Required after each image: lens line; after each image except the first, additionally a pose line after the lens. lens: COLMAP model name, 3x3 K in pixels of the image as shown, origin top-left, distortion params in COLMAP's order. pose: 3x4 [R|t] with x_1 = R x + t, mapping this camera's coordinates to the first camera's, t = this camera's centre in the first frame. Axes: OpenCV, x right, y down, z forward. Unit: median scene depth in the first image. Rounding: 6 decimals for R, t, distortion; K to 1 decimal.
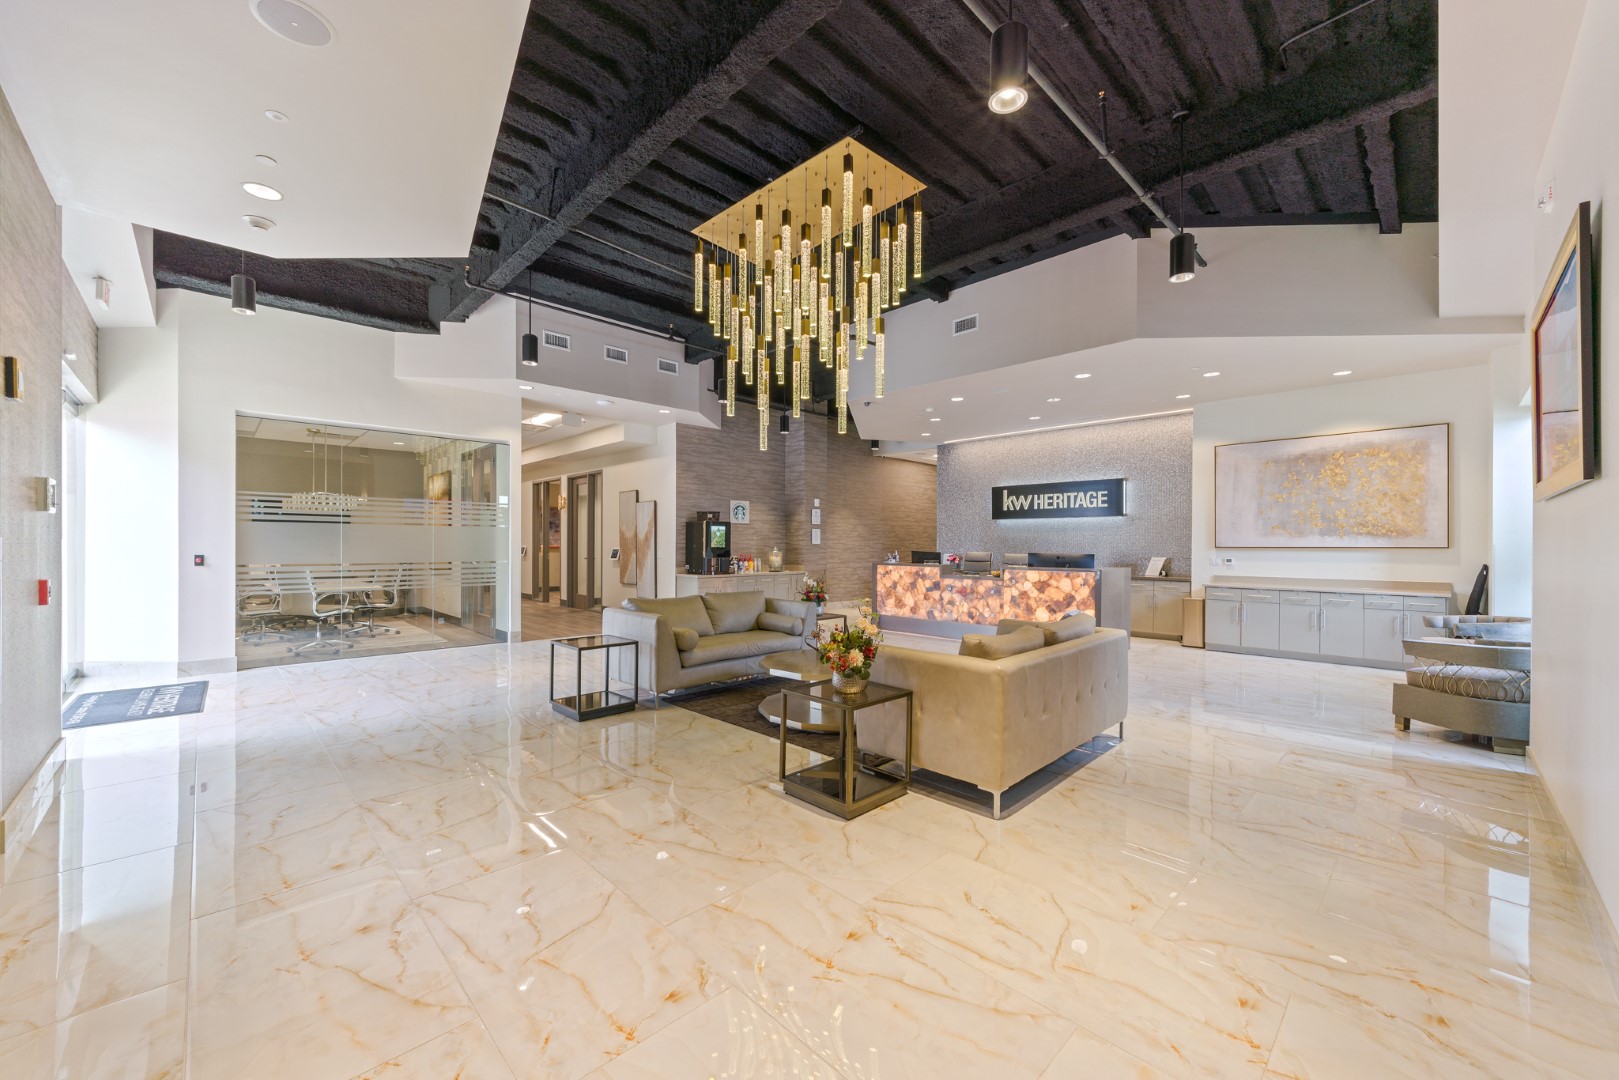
lens RADIAL K [[600.5, 0, 797.0], [0, 600.5, 552.6], [0, 0, 1]] dist [-0.001075, -0.000020]
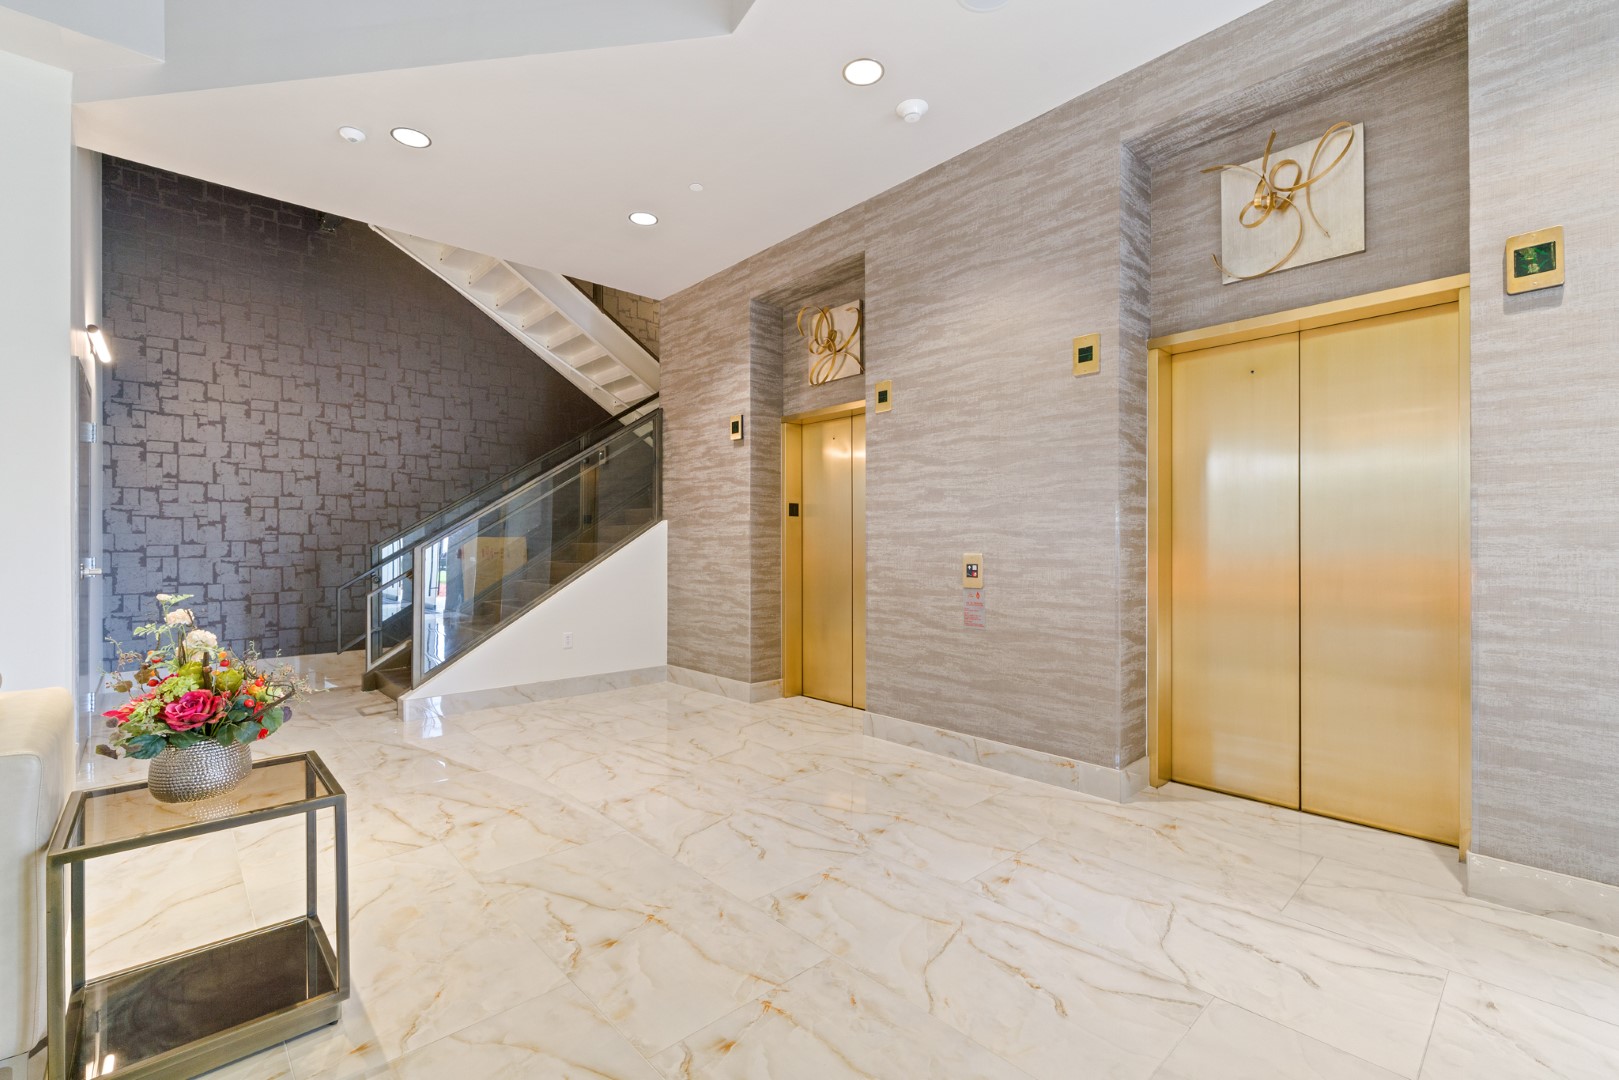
lens RADIAL K [[696.0, 0, 802.2], [0, 696.0, 543.6], [0, 0, 1]] dist [0.000760, -0.000163]
pose [[-0.999656, -0.004061, 0.025898, -0.127028], [-0.003682, 0.999886, 0.014658, 0.009224], [-0.025955, 0.014558, -0.999557, 0.500842]]
